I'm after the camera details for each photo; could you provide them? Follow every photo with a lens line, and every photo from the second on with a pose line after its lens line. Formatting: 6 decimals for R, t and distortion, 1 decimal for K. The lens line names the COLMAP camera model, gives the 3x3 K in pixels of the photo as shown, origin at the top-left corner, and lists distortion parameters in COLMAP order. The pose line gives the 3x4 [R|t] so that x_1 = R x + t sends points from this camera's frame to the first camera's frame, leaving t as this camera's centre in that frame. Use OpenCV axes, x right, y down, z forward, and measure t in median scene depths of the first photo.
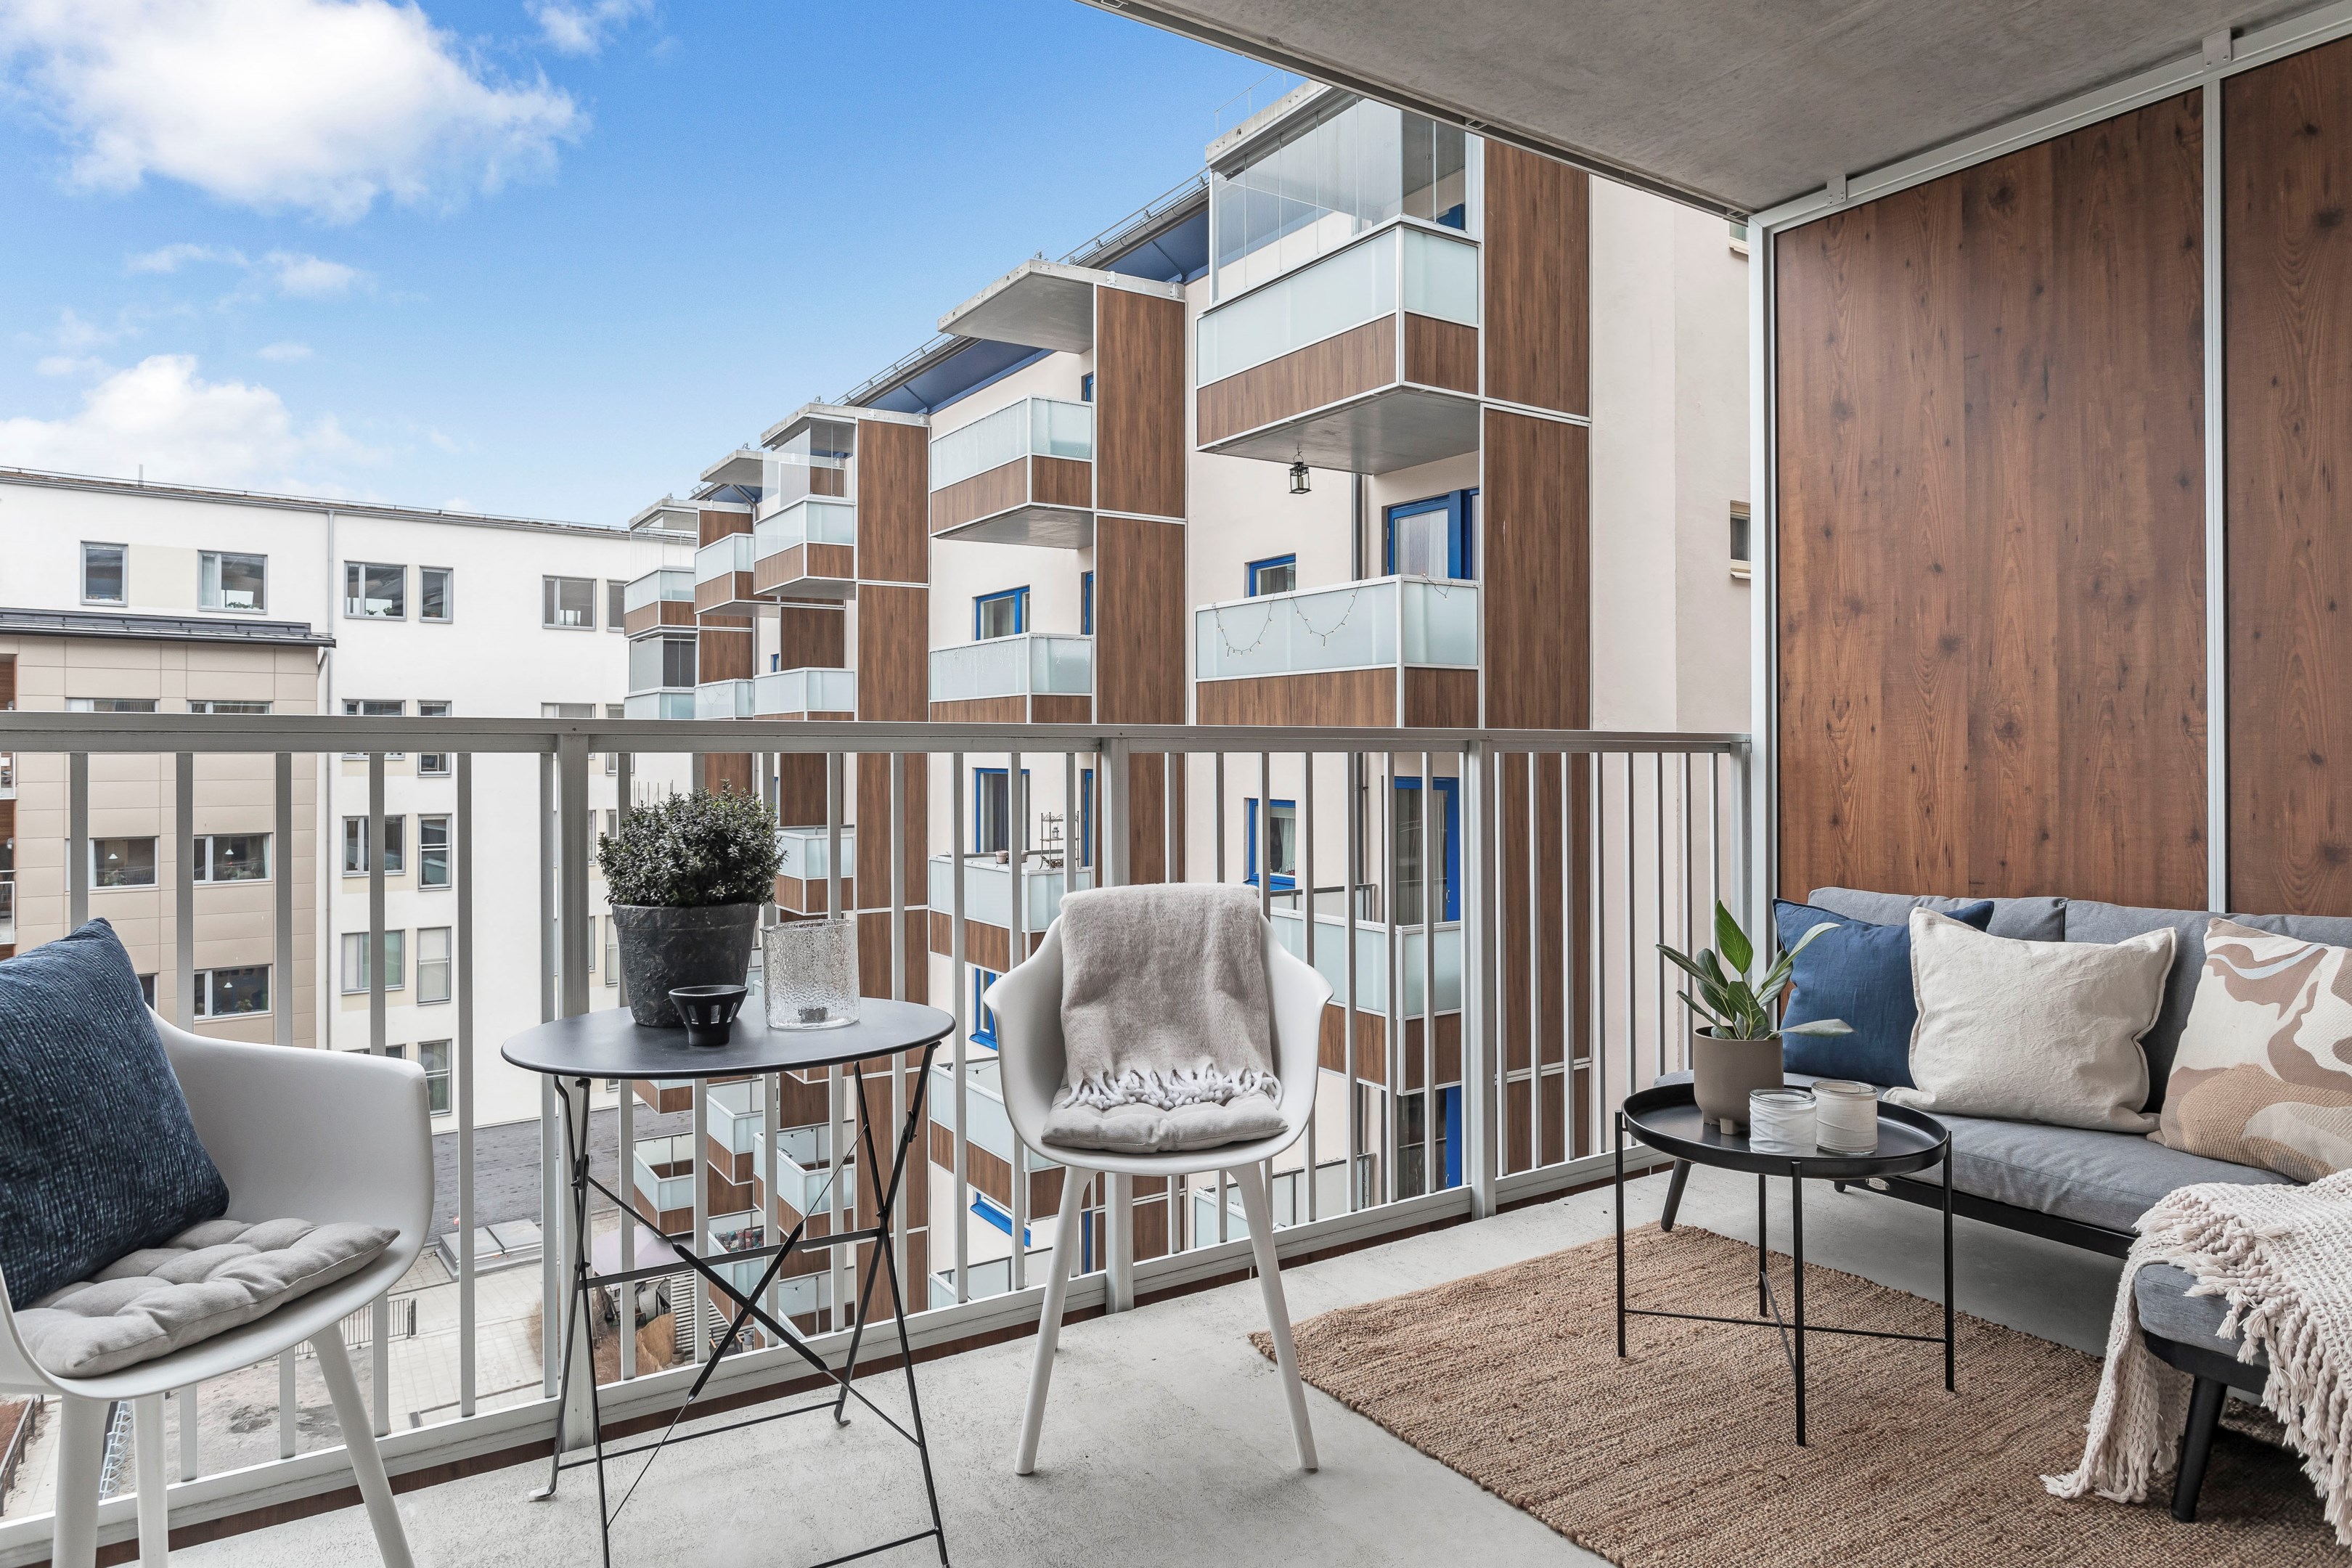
lens RADIAL K [[1449.6, 0, 1187.3], [0, 1449.6, 792.0], [0, 0, 1]] dist [-0.017914, 0.011924]
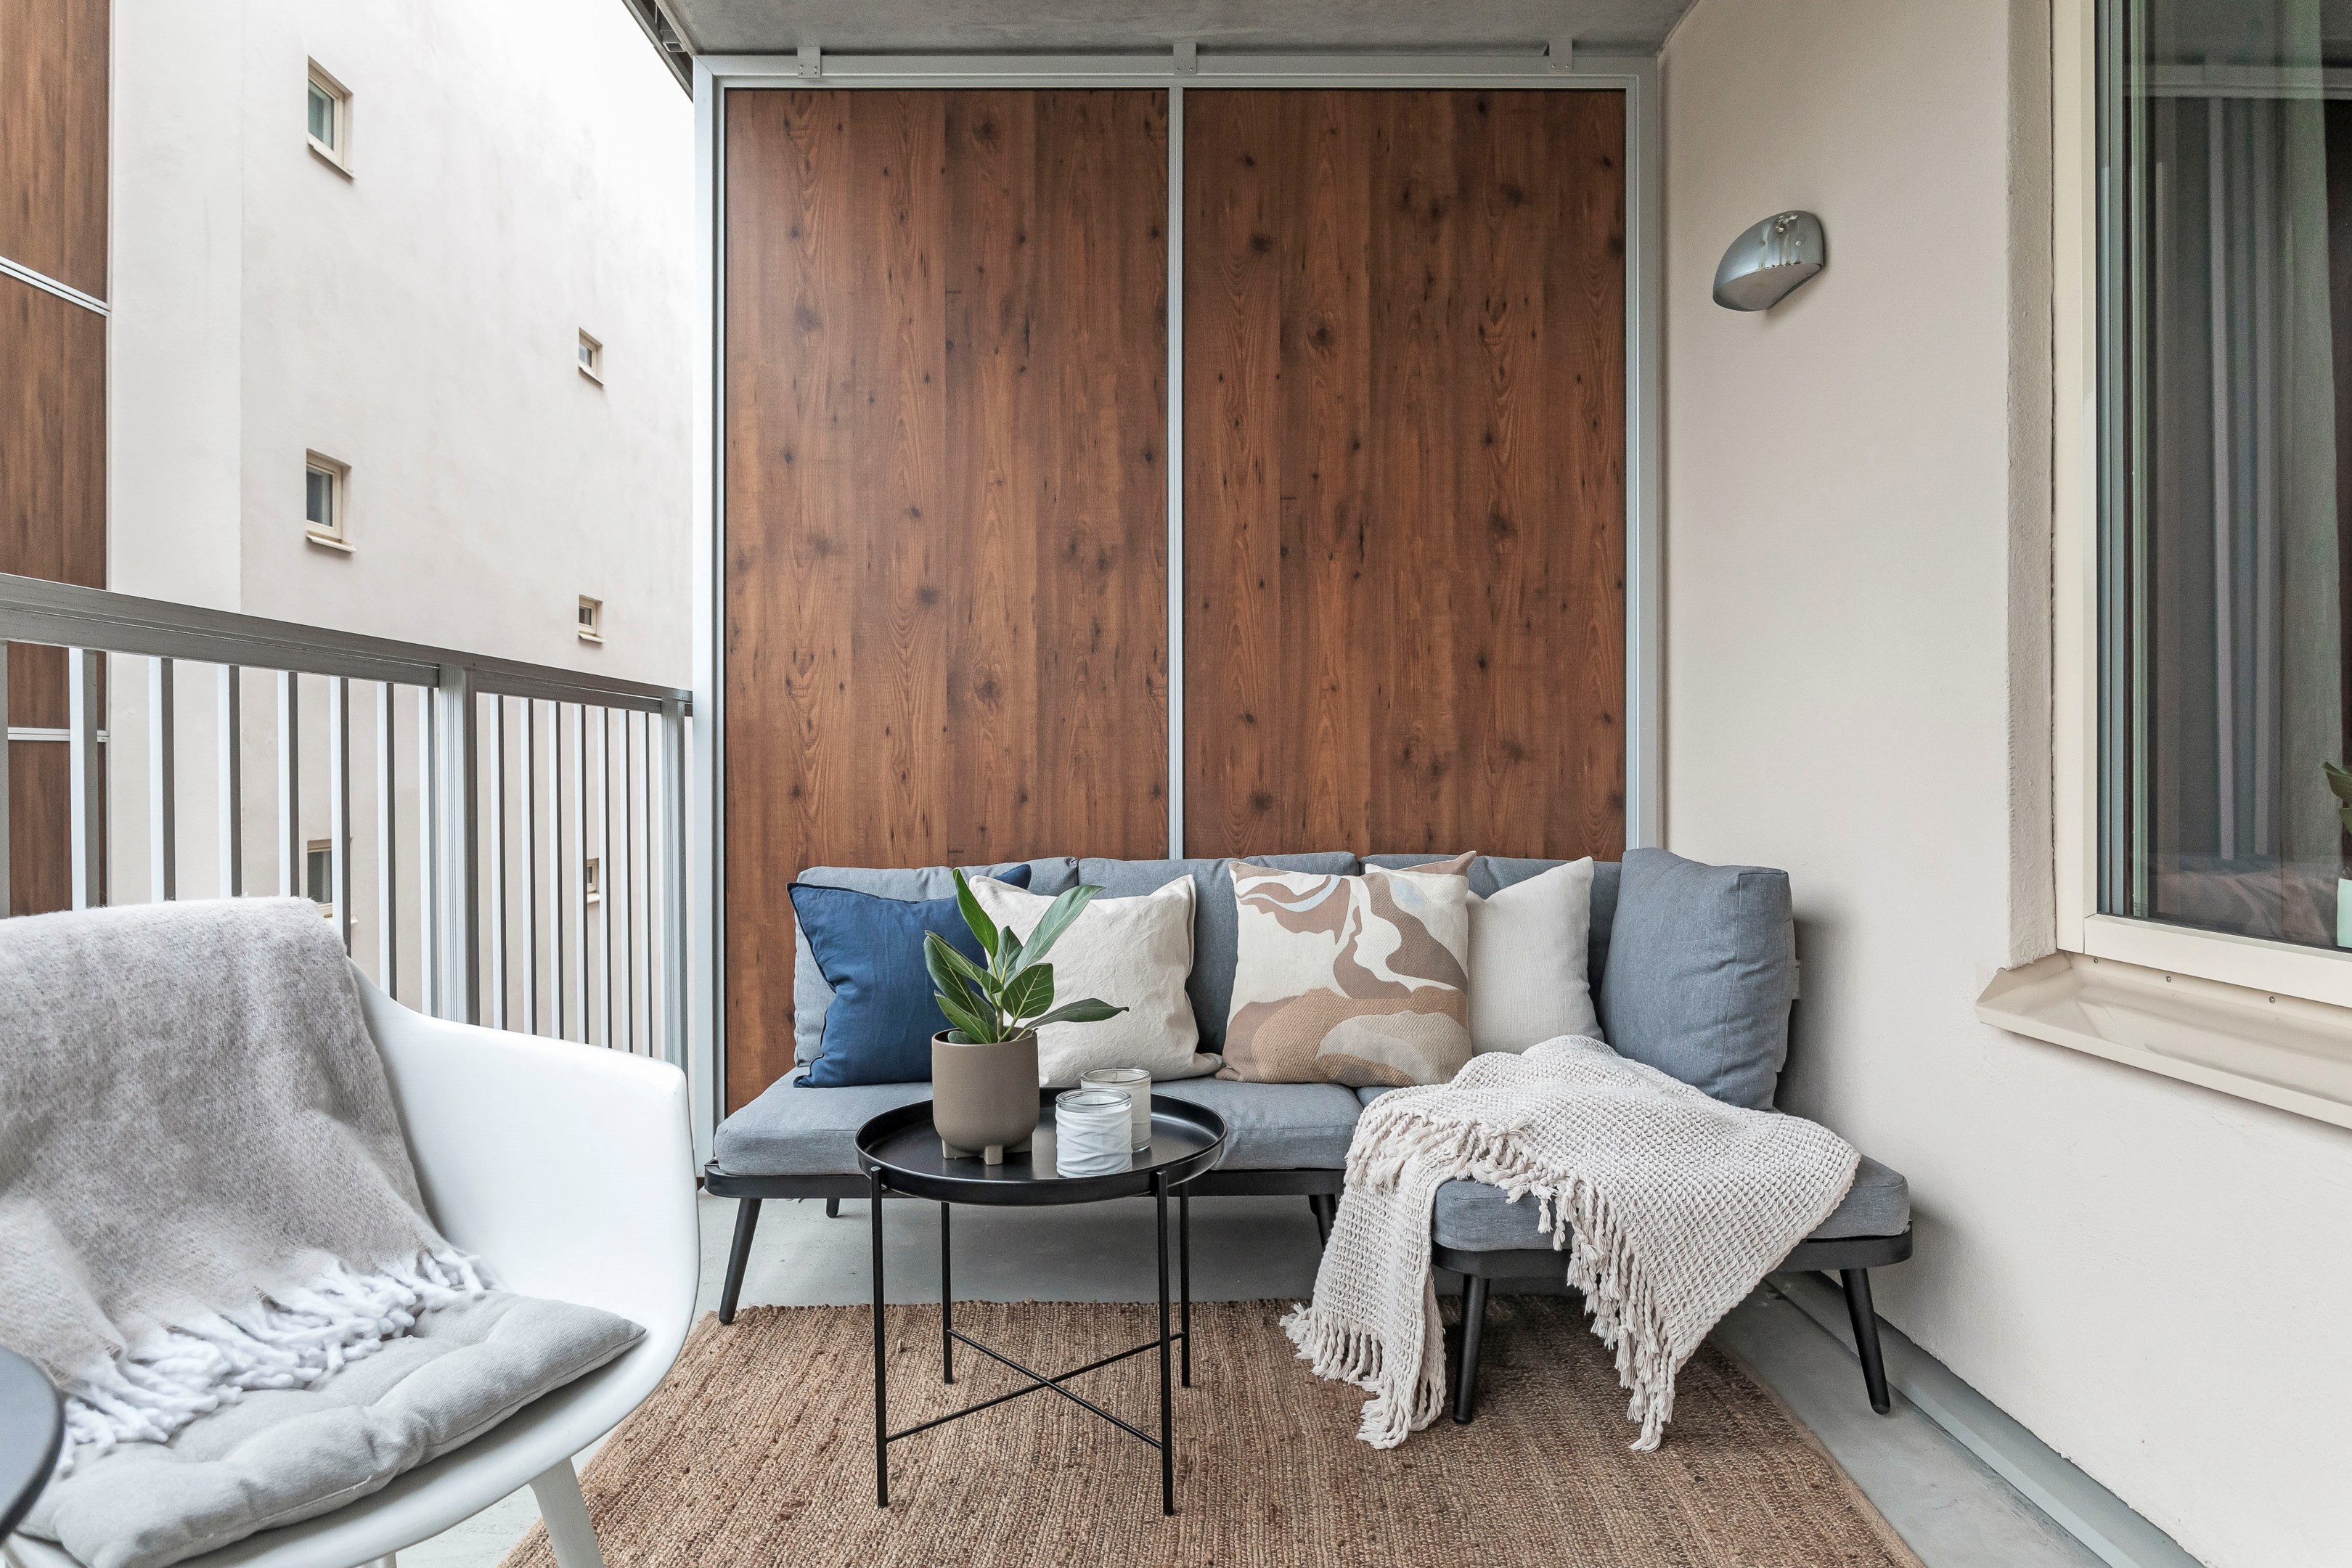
lens RADIAL K [[1449.6, 0, 1187.3], [0, 1449.6, 792.0], [0, 0, 1]] dist [-0.017914, 0.011924]
pose [[0.530523, -0.013927, 0.847556, -0.184528], [0.026356, 0.999653, -0.000072, 0.029620], [-0.847260, 0.022376, 0.530706, 0.386917]]
